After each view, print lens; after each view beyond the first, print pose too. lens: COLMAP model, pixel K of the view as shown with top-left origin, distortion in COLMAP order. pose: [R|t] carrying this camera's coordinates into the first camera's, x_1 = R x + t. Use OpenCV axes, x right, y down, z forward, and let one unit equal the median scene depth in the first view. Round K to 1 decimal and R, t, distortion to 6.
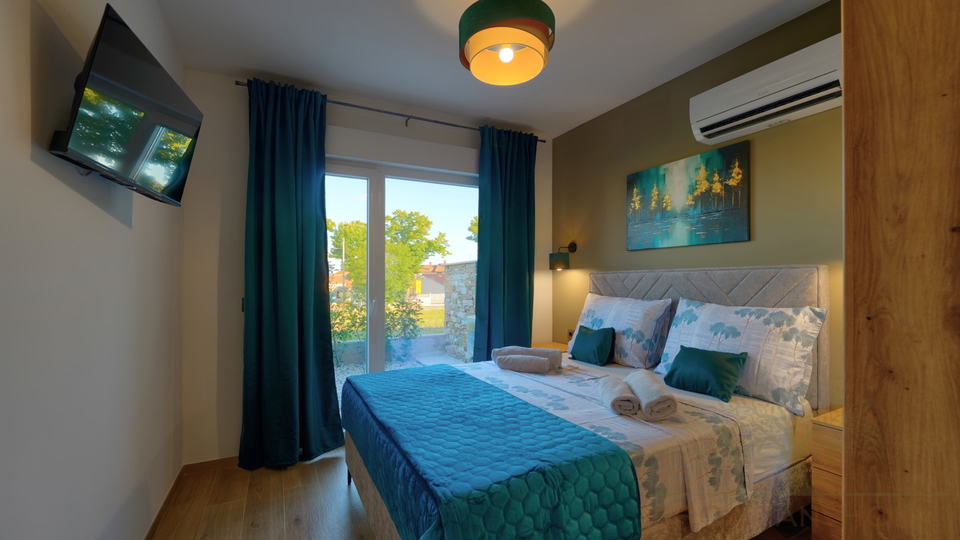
lens RADIAL K [[391.0, 0, 480.0], [0, 391.0, 270.0], [0, 0, 1]] dist [0.000070, -0.000062]
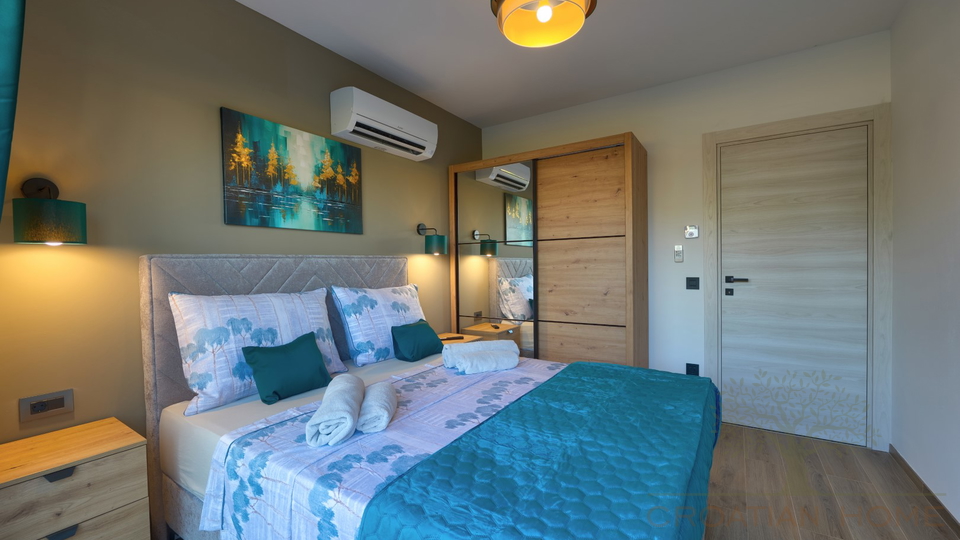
lens RADIAL K [[391.0, 0, 480.0], [0, 391.0, 270.0], [0, 0, 1]] dist [0.000070, -0.000062]
pose [[-0.487720, -0.008982, 0.872954, -0.487617], [-0.011482, 0.999927, 0.003873, 0.024838], [-0.872925, -0.008135, -0.487787, 1.154836]]
